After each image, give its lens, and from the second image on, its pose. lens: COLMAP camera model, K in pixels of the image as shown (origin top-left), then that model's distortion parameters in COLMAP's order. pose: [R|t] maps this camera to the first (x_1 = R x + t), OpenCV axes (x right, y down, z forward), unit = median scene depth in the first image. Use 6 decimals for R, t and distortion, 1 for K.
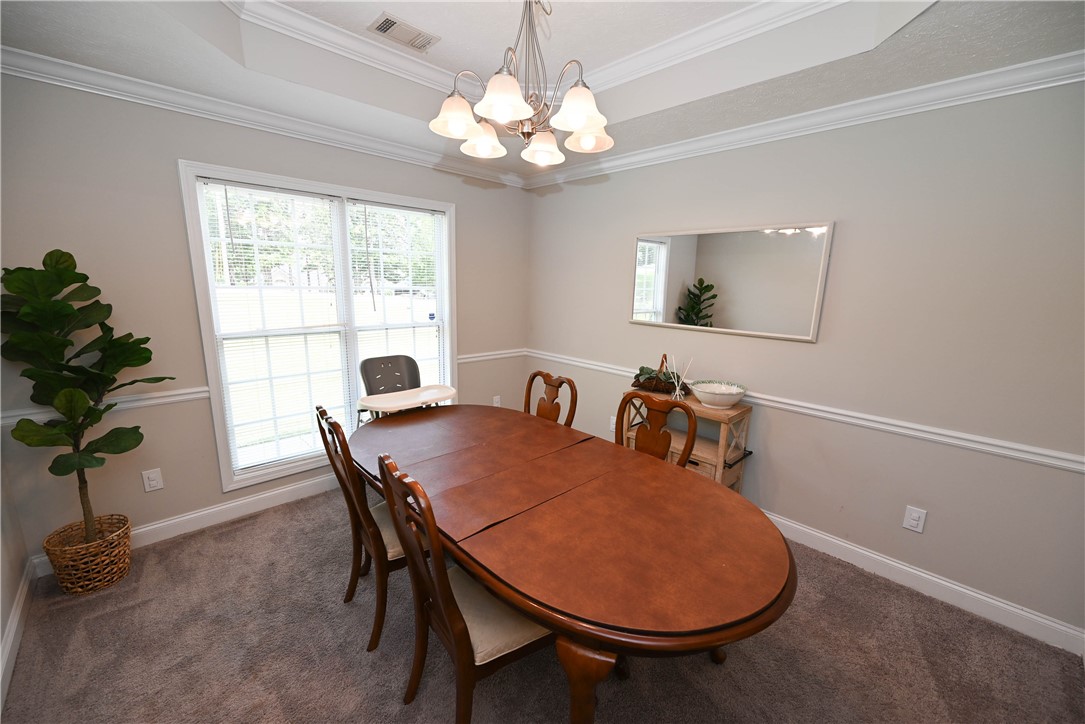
lens RADIAL K [[429.6, 0, 542.3], [0, 429.6, 366.3], [0, 0, 1]] dist [-0.002002, 0.000086]
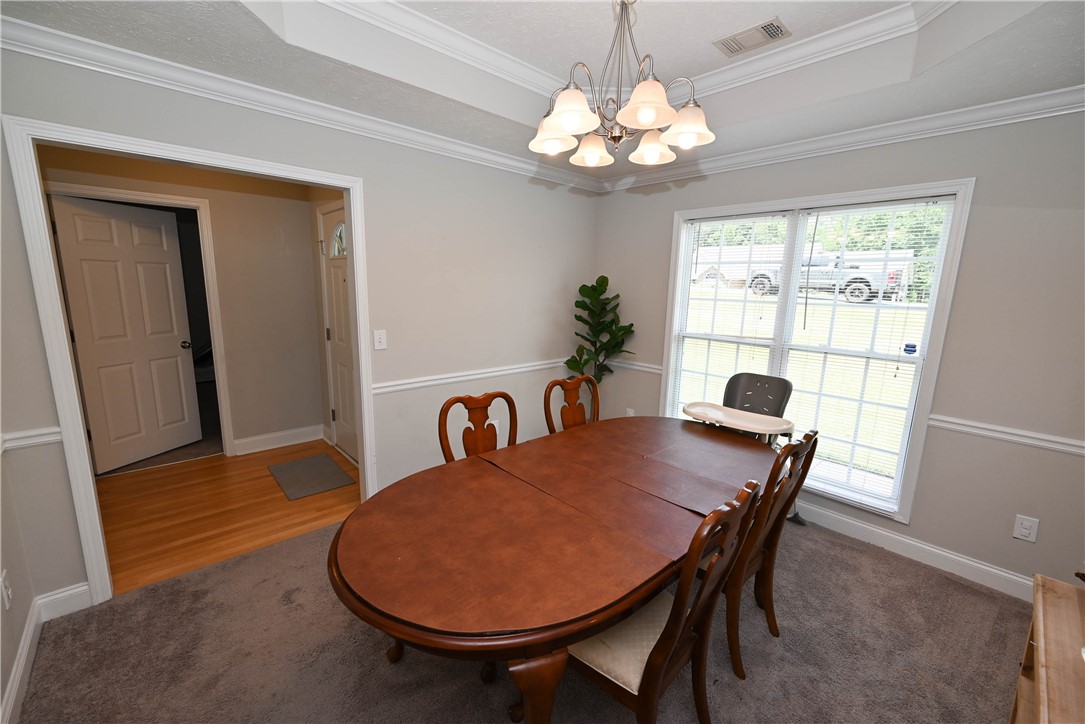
lens RADIAL K [[429.6, 0, 543.9], [0, 429.6, 366.6], [0, 0, 1]] dist [-0.002002, 0.000086]
pose [[-0.010017, 0.165000, -0.986243, 0.600752], [-0.219194, 0.961942, 0.163161, -0.094298], [0.975630, 0.217813, 0.026532, 0.539457]]
